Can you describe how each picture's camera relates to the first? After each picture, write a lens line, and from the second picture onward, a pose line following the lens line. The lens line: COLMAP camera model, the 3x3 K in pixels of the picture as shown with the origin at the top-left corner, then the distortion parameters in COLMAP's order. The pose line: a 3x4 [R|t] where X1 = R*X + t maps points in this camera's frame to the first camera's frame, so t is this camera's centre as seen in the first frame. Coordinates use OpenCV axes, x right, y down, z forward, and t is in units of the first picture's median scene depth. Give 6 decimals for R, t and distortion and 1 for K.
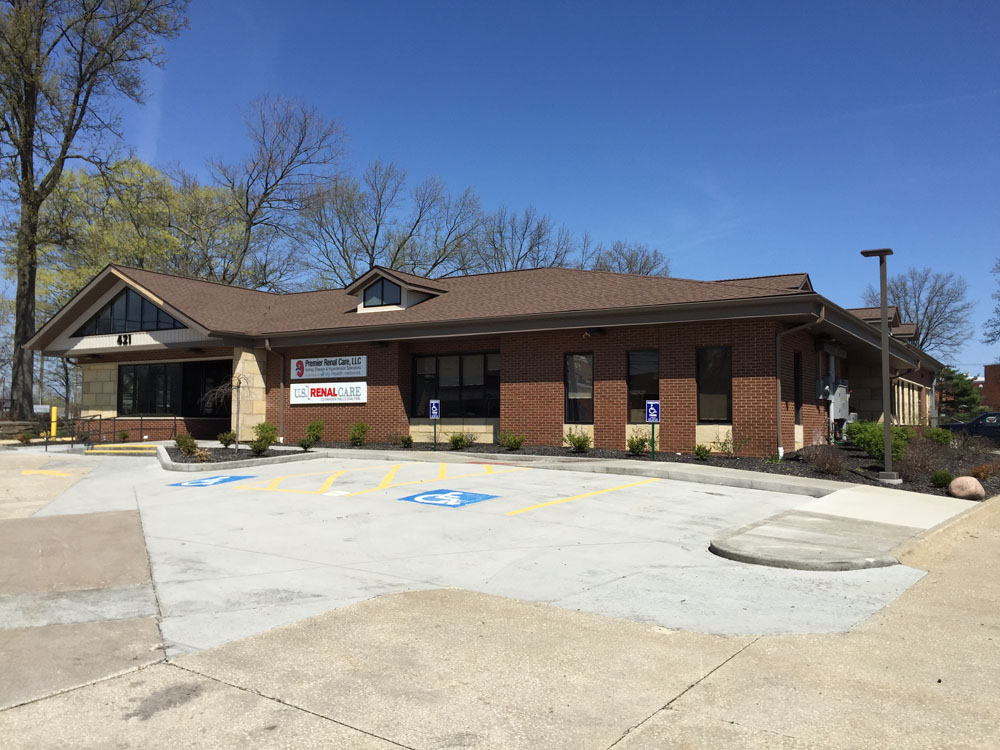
lens RADIAL K [[853.8, 0, 495.8], [0, 853.8, 379.6], [0, 0, 1]] dist [0.098796, -0.138833]
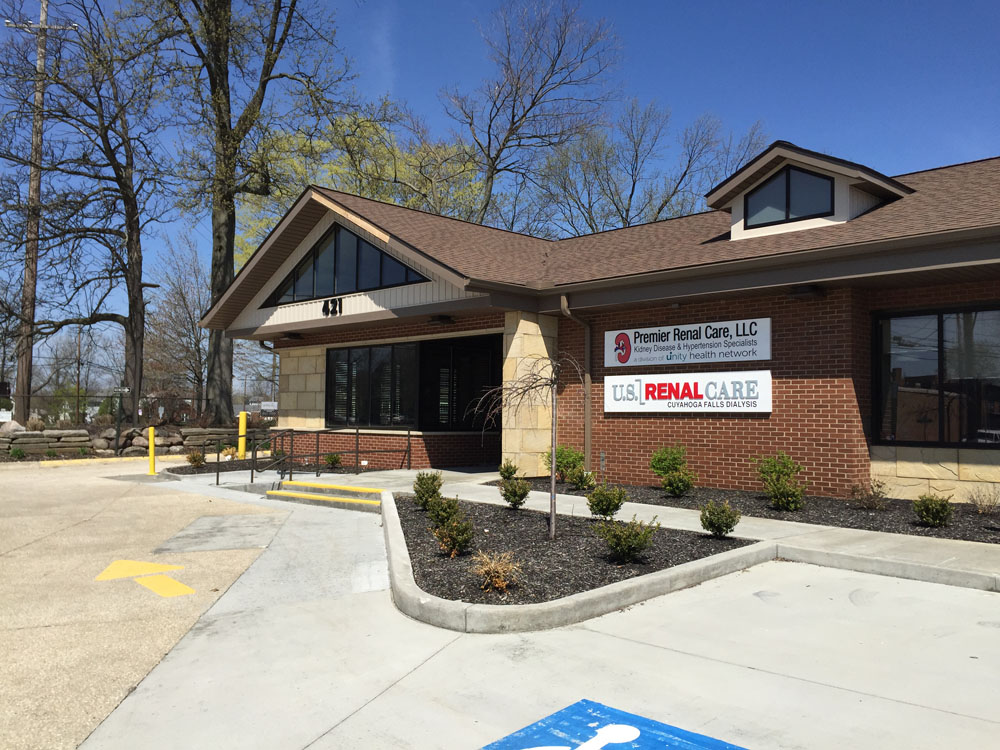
lens RADIAL K [[853.8, 0, 495.8], [0, 853.8, 379.6], [0, 0, 1]] dist [0.098796, -0.138833]
pose [[0.970811, -0.003981, -0.239814, -0.173260], [0.005384, 0.999972, 0.005195, 0.004142], [0.239786, -0.006335, 0.970805, 0.444970]]
